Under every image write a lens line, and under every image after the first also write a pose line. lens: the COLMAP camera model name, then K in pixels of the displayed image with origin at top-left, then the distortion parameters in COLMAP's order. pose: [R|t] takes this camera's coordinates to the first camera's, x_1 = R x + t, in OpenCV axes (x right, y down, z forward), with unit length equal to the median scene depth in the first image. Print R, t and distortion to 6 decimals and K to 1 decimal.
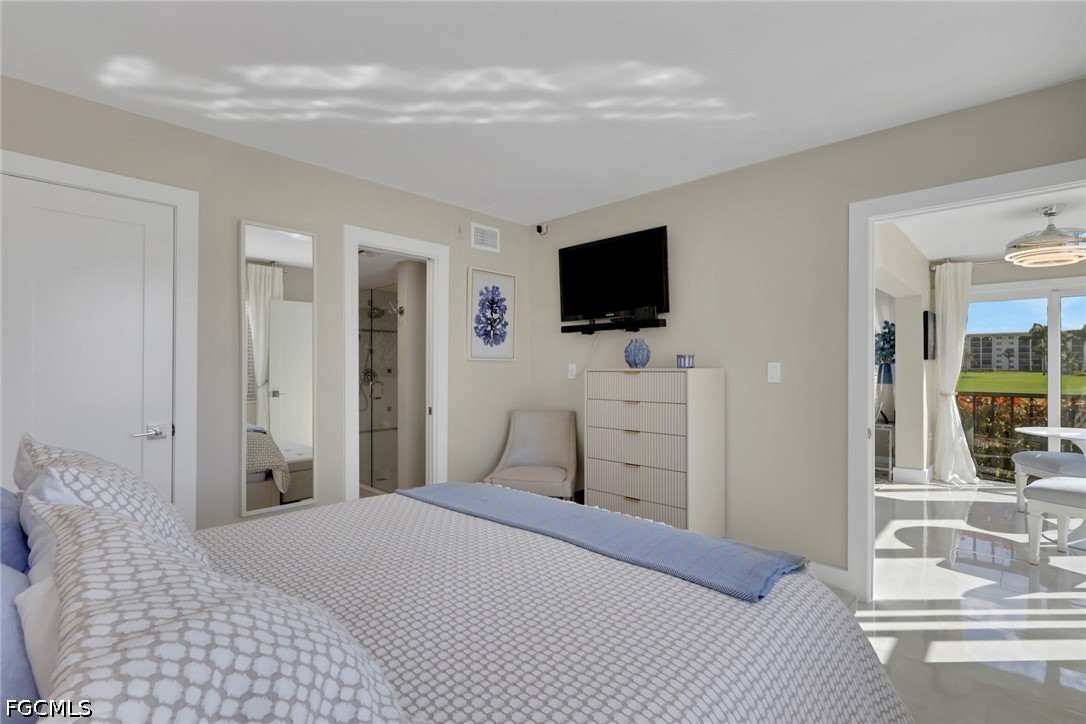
lens RADIAL K [[513.0, 0, 529.4], [0, 513.0, 367.6], [0, 0, 1]] dist [-0.001080, -0.000722]
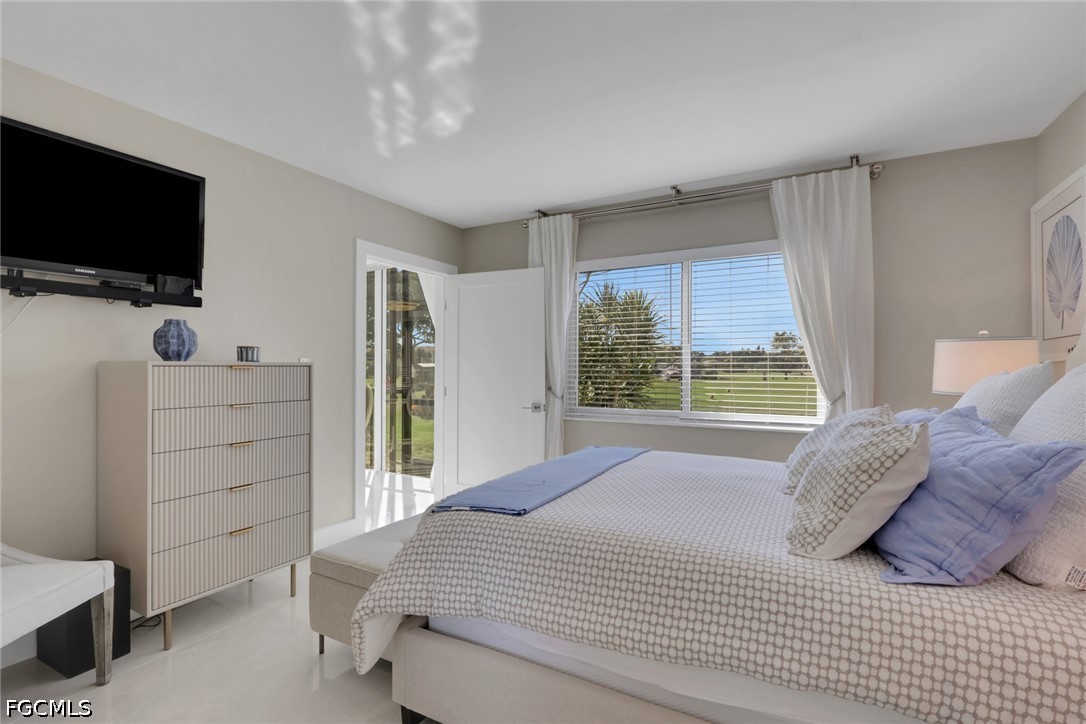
lens RADIAL K [[513.0, 0, 540.8], [0, 513.0, 362.1], [0, 0, 1]] dist [-0.001080, -0.000722]
pose [[-0.273410, 0.003385, 0.961892, -0.836759], [-0.001580, 0.999991, -0.003968, 0.005813], [-0.961896, -0.002604, -0.273402, 0.970165]]
